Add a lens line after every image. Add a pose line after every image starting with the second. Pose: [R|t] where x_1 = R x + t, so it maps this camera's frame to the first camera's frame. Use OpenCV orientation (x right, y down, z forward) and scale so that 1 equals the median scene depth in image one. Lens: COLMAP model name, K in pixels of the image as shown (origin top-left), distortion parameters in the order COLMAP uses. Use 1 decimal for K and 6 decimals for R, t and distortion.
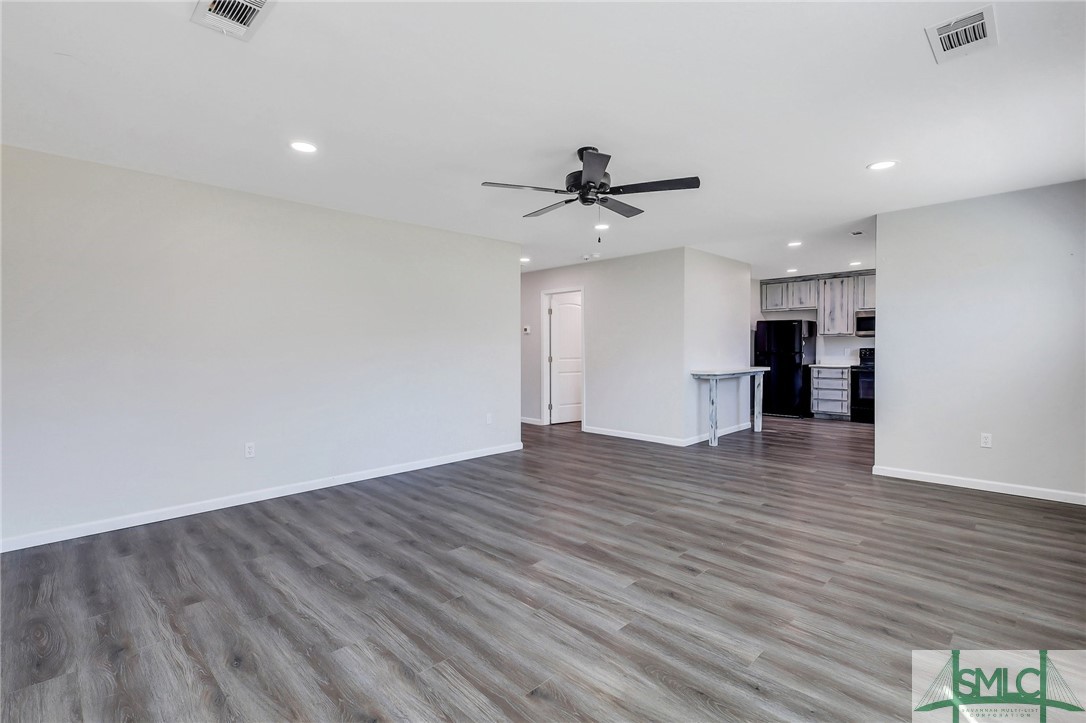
lens RADIAL K [[500.9, 0, 539.4], [0, 500.9, 359.5], [0, 0, 1]] dist [0.005459, 0.000183]
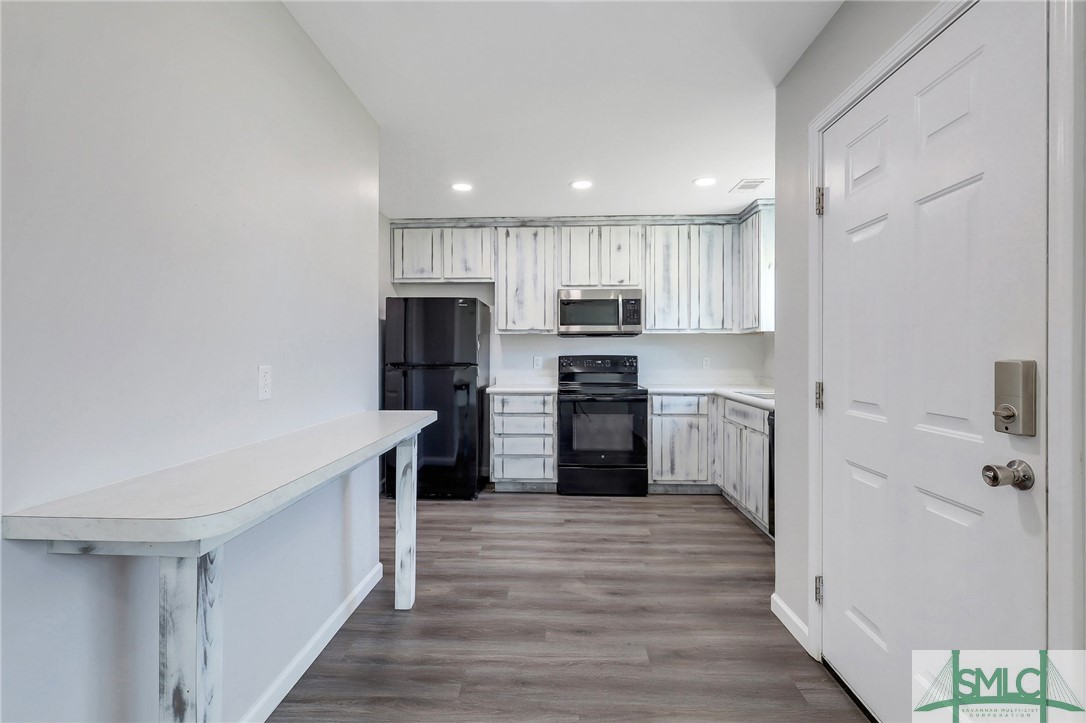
lens RADIAL K [[500.9, 0, 542.4], [0, 500.9, 357.5], [0, 0, 1]] dist [0.005459, 0.000183]
pose [[0.737613, -0.000244, 0.675224, 0.239740], [0.007740, 0.999937, -0.008095, -0.016334], [-0.675179, 0.011197, 0.737569, 0.593654]]
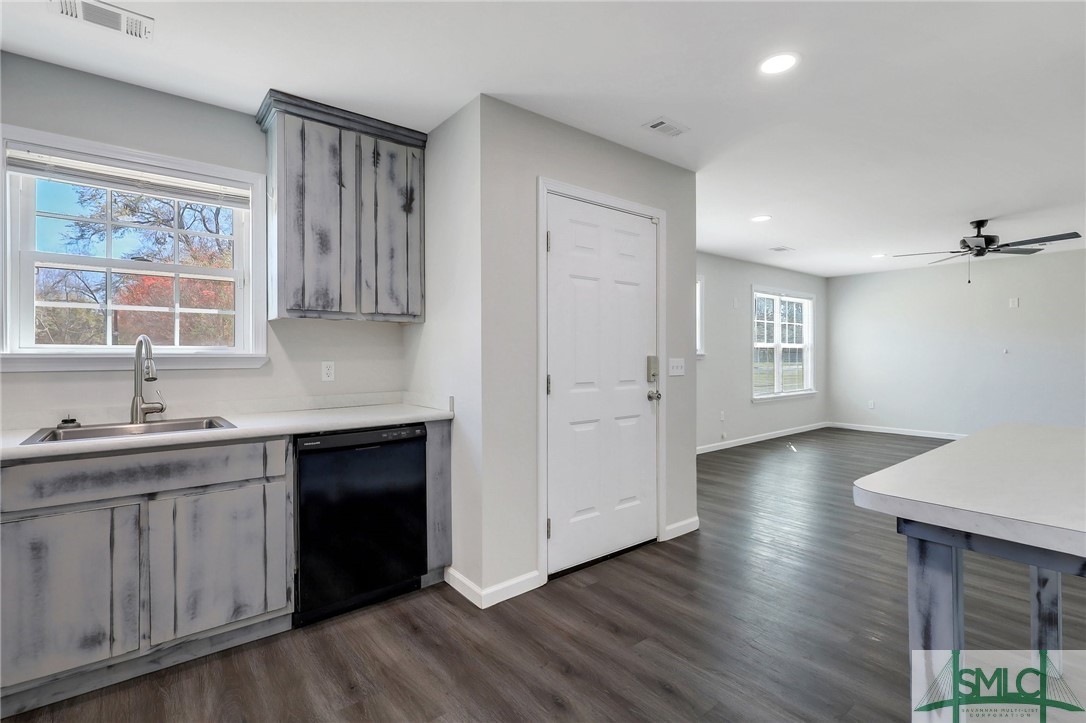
lens RADIAL K [[500.9, 0, 545.5], [0, 500.9, 354.9], [0, 0, 1]] dist [0.005459, 0.000183]
pose [[-0.993159, 0.005757, 0.116626, 0.747818], [0.008190, 0.999758, 0.020400, -0.036247], [-0.116481, 0.021216, -0.992966, 1.526402]]
